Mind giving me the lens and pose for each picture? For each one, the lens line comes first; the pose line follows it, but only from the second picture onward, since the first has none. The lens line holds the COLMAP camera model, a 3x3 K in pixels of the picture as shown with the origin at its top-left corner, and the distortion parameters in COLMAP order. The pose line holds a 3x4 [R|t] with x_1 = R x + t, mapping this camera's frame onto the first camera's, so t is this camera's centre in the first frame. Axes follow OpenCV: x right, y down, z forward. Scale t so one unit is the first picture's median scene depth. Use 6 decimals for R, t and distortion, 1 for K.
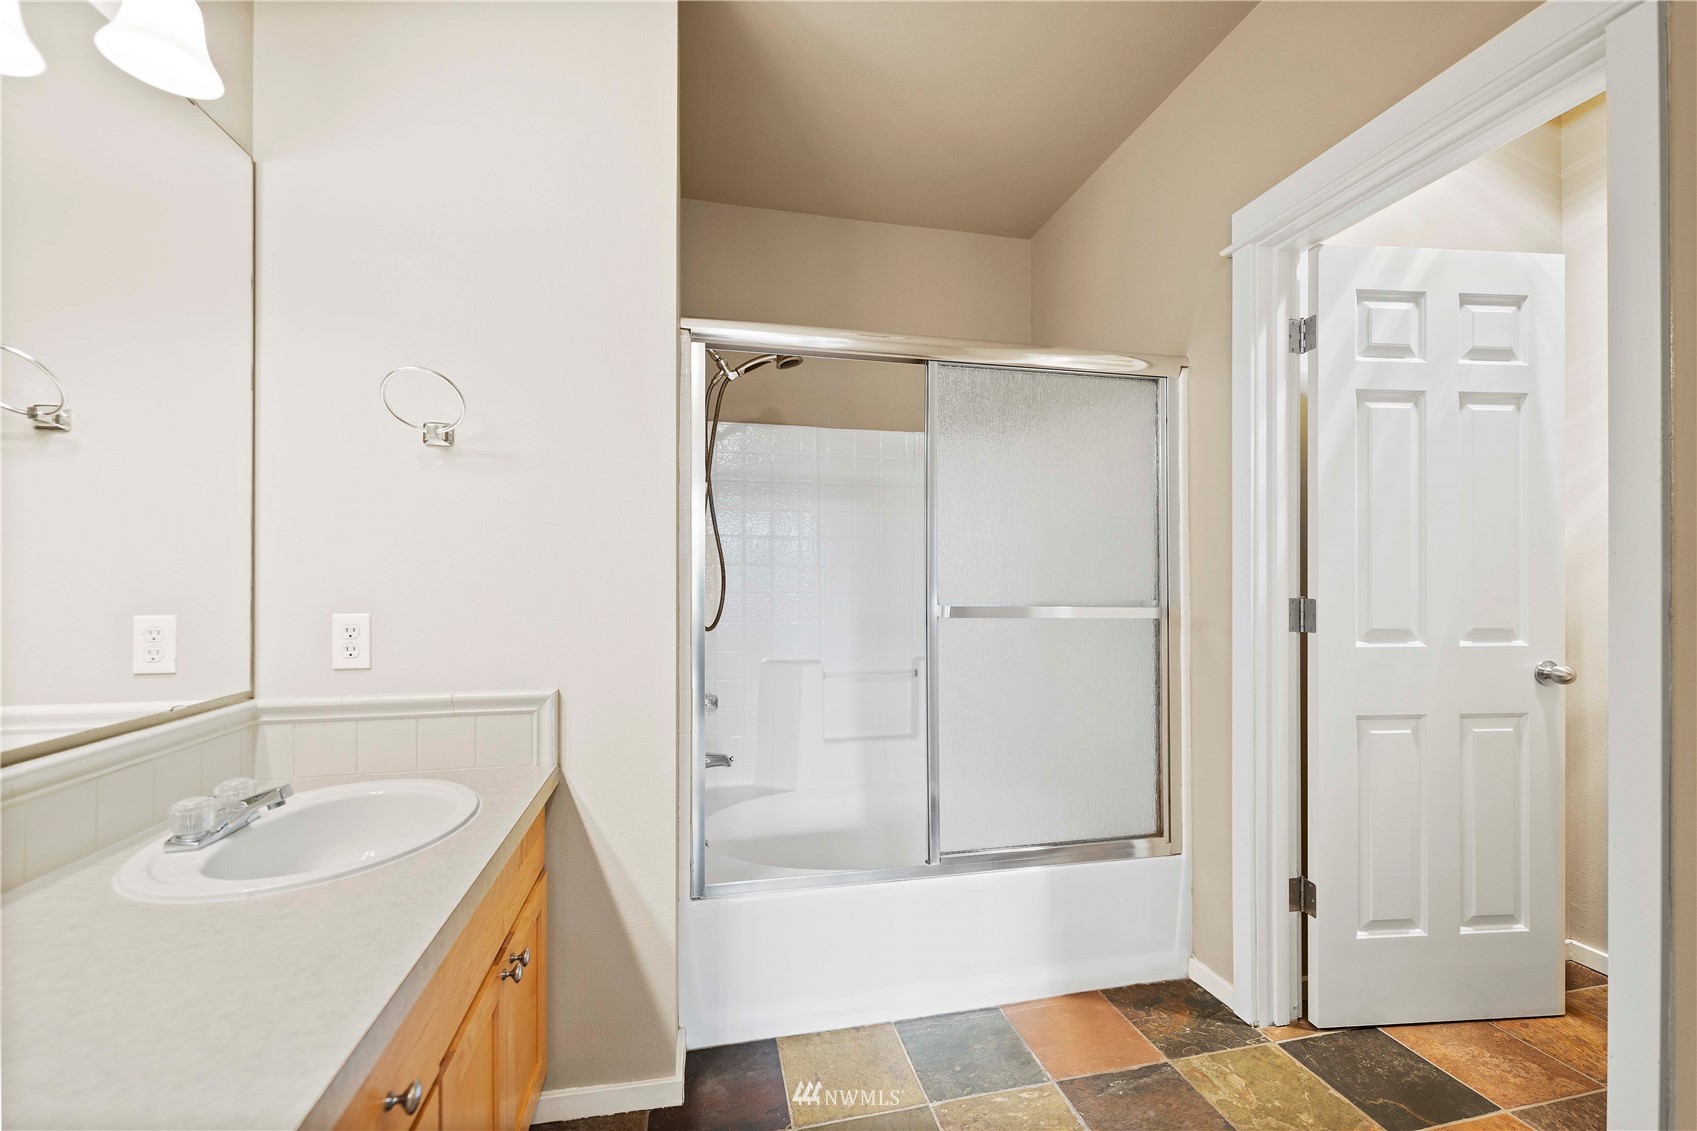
lens RADIAL K [[703.8, 0, 843.4], [0, 703.8, 577.9], [0, 0, 1]] dist [0.004751, 0.000144]
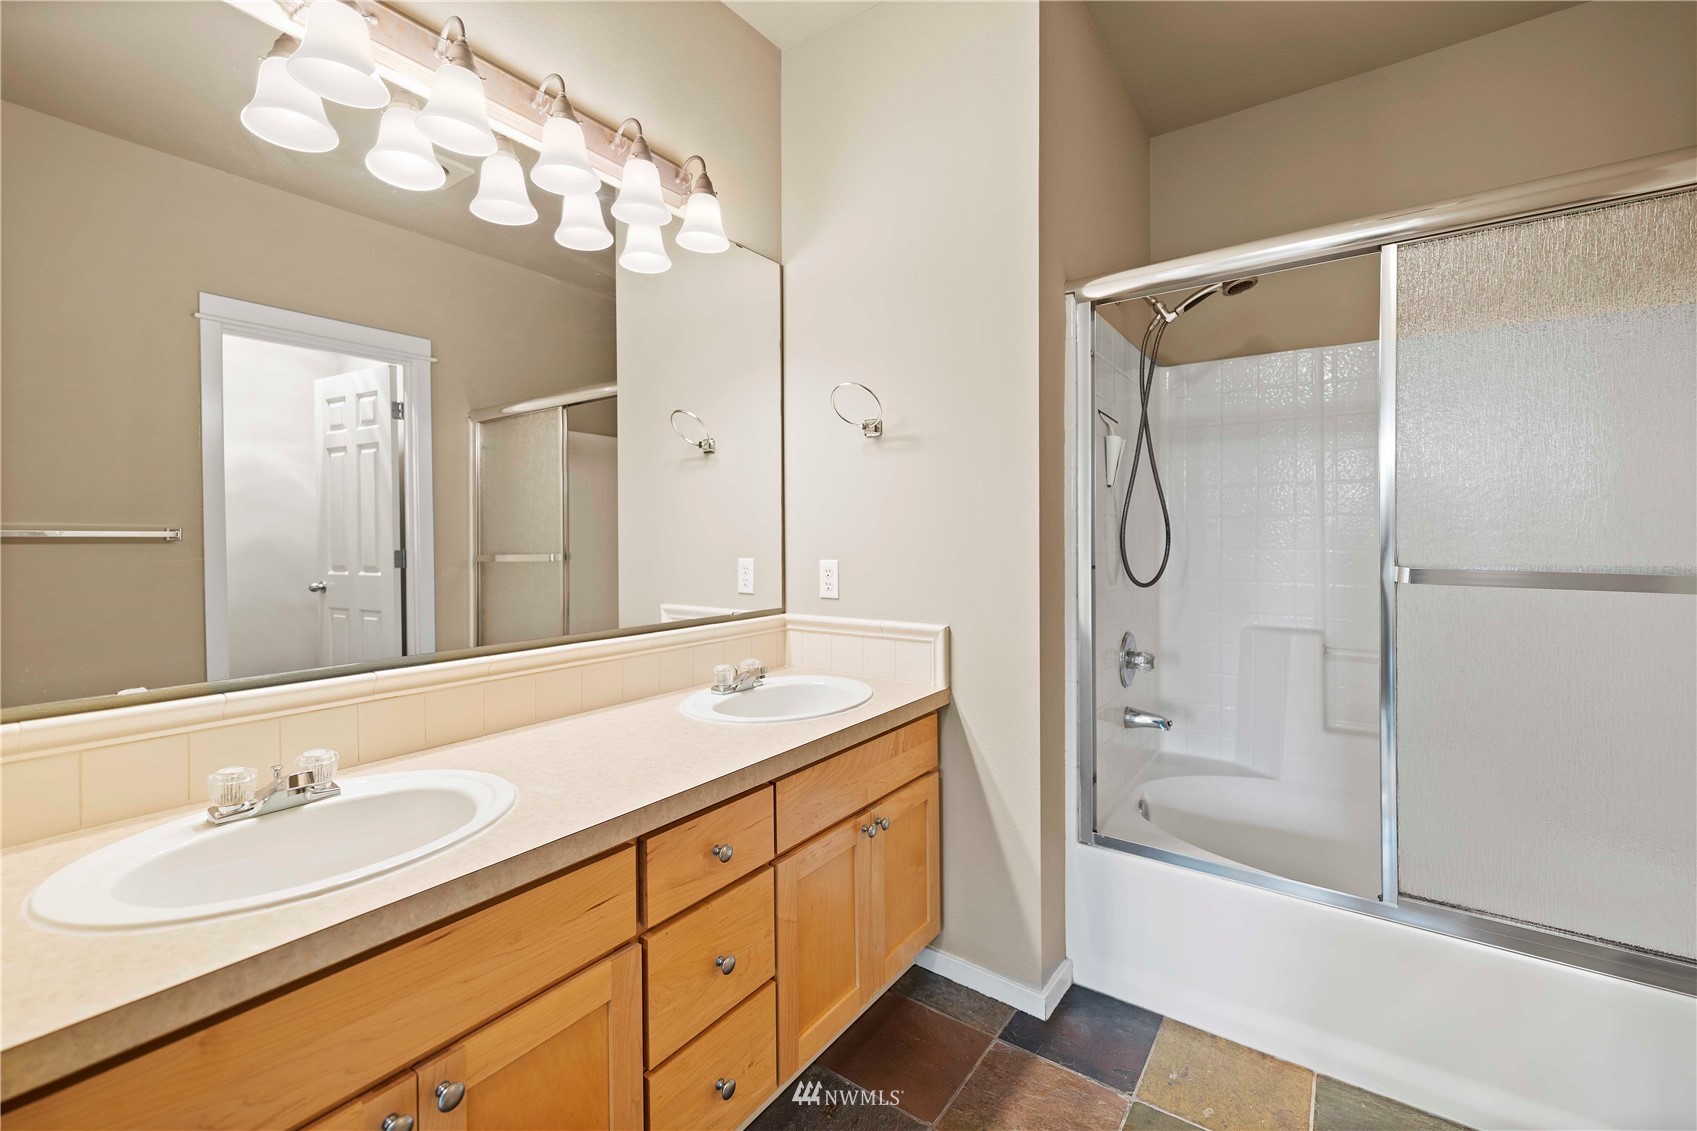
lens RADIAL K [[703.8, 0, 845.9], [0, 703.8, 544.3], [0, 0, 1]] dist [0.004751, 0.000144]
pose [[0.666302, 0.004972, -0.745665, 0.367940], [0.008280, 0.999867, 0.014066, -0.001250], [0.745636, -0.015546, 0.666172, 0.062758]]
